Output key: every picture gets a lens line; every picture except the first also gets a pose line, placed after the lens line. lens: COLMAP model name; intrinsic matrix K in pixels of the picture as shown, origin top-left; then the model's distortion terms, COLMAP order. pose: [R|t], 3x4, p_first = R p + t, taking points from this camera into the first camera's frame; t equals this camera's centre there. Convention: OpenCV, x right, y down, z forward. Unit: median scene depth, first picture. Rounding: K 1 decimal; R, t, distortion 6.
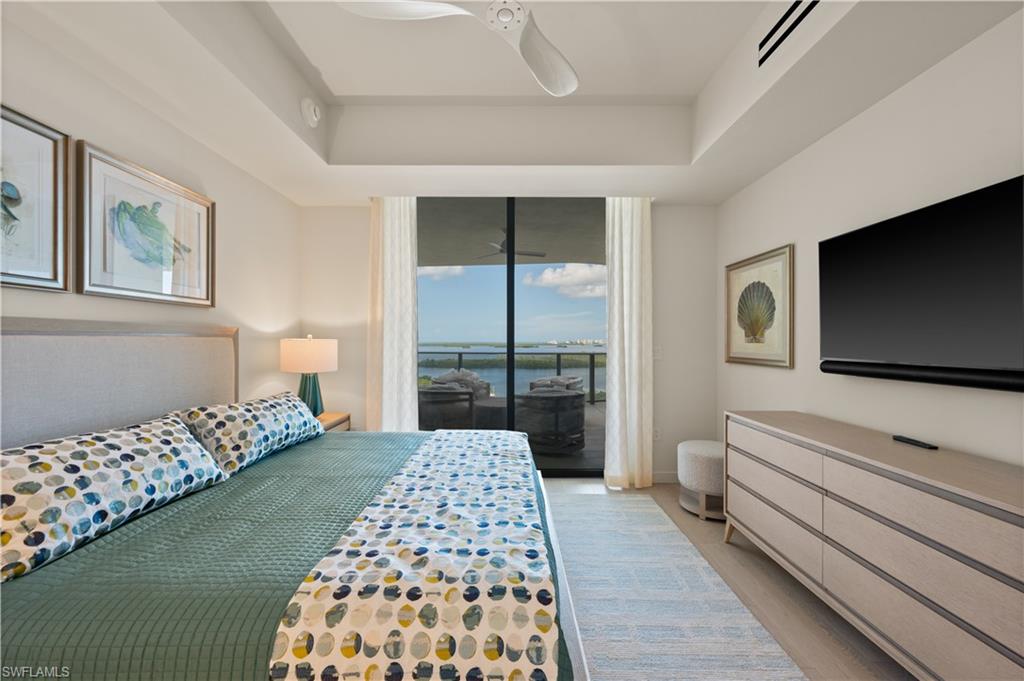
lens RADIAL K [[412.2, 0, 509.2], [0, 412.2, 341.6], [0, 0, 1]] dist [0.003991, -0.000607]
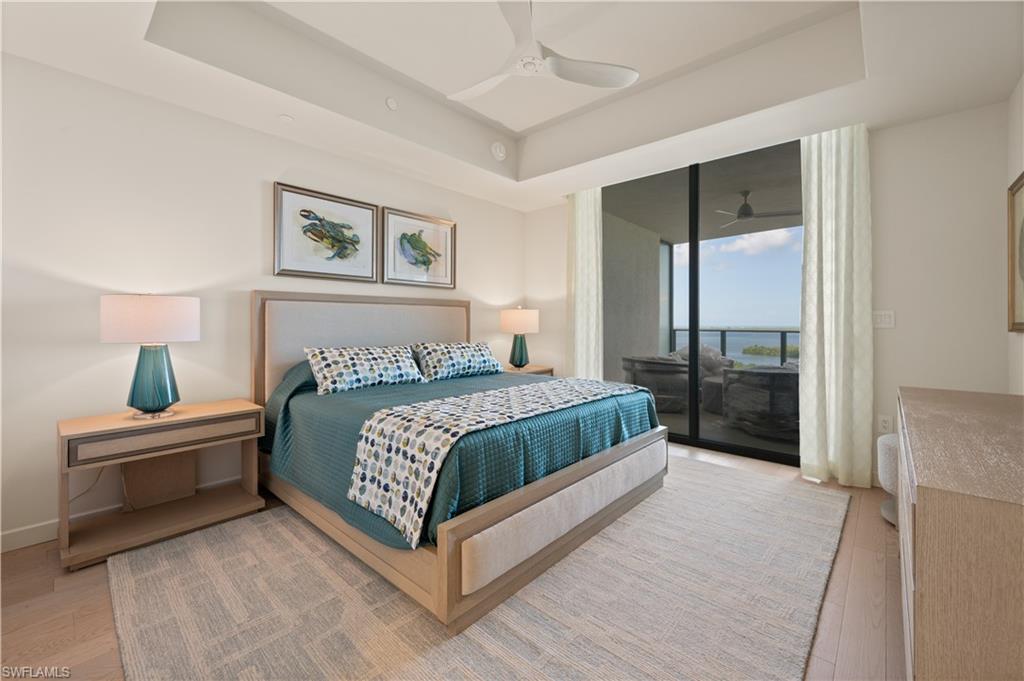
lens RADIAL K [[412.2, 0, 517.4], [0, 412.2, 323.1], [0, 0, 1]] dist [0.003991, -0.000607]
pose [[0.754292, -0.002833, -0.656533, 0.681684], [-0.000199, 0.999990, -0.004543, 0.075622], [0.656539, 0.003558, 0.754283, -0.066878]]
